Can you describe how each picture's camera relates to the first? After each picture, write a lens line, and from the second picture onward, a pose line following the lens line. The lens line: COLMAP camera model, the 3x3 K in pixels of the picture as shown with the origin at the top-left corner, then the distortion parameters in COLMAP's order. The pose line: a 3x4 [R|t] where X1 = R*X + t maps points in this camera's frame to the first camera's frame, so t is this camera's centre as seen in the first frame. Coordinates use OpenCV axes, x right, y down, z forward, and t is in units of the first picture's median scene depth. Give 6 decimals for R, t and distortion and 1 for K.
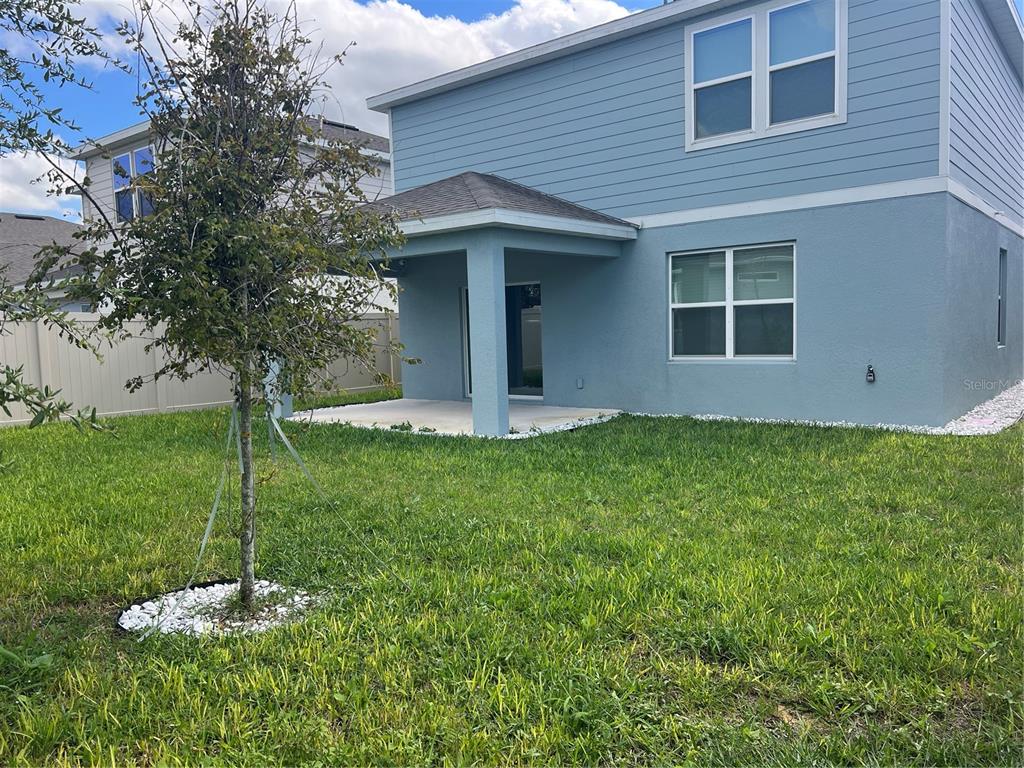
lens RADIAL K [[761.5, 0, 510.6], [0, 761.5, 377.4], [0, 0, 1]] dist [0.066016, -0.011134]
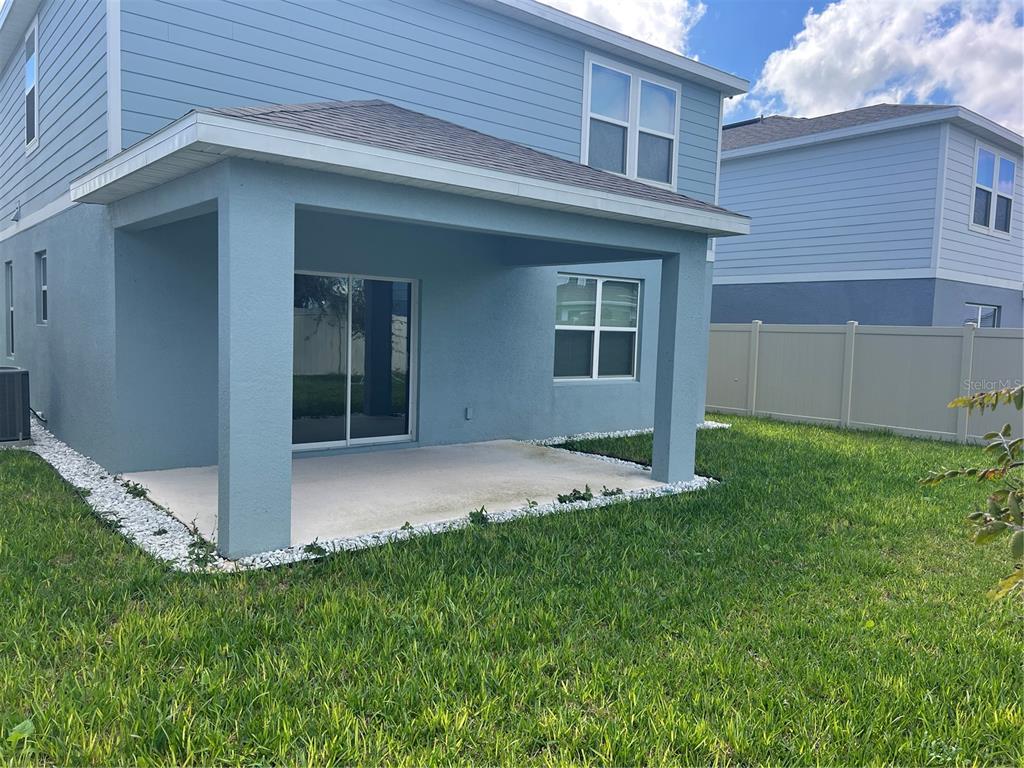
lens RADIAL K [[761.5, 0, 515.3], [0, 761.5, 385.5], [0, 0, 1]] dist [0.066016, -0.011134]
pose [[0.194956, -0.038779, 0.980045, -0.789729], [0.027535, 0.999041, 0.034053, -0.055824], [-0.980425, 0.020347, 0.195837, 0.904295]]
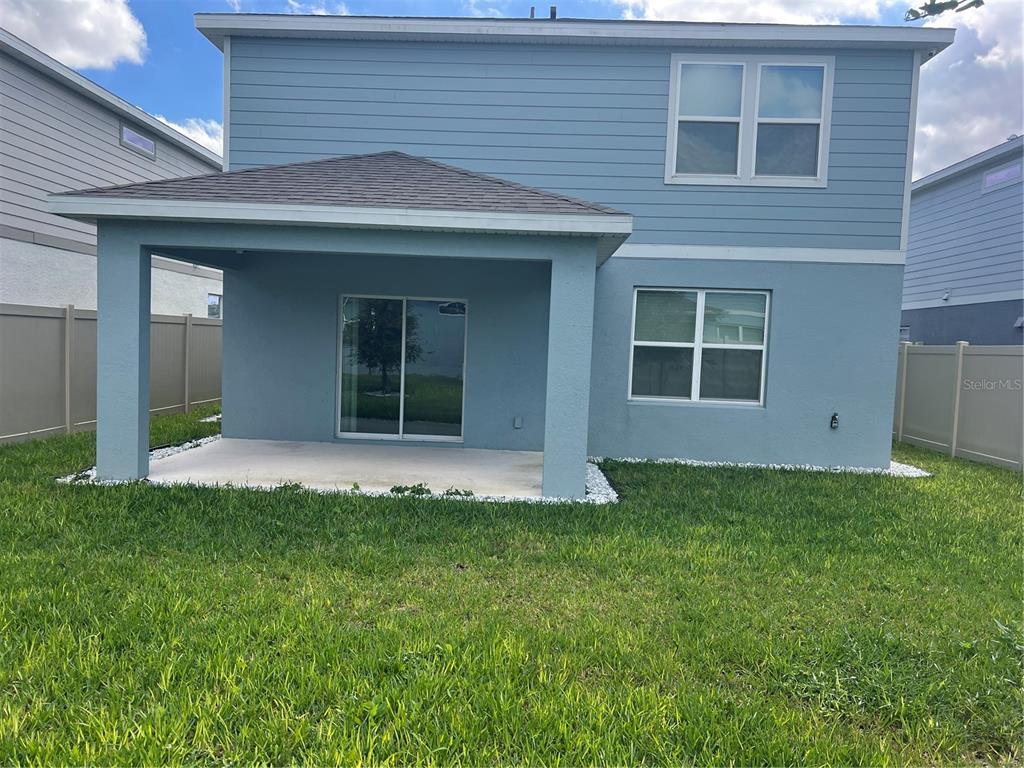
lens RADIAL K [[761.5, 0, 503.3], [0, 761.5, 386.2], [0, 0, 1]] dist [0.066016, -0.011134]
pose [[0.801520, 0.027277, 0.597346, -0.499949], [-0.021833, 0.999628, -0.016351, -0.022505], [-0.597569, 0.000064, 0.801817, 0.361766]]
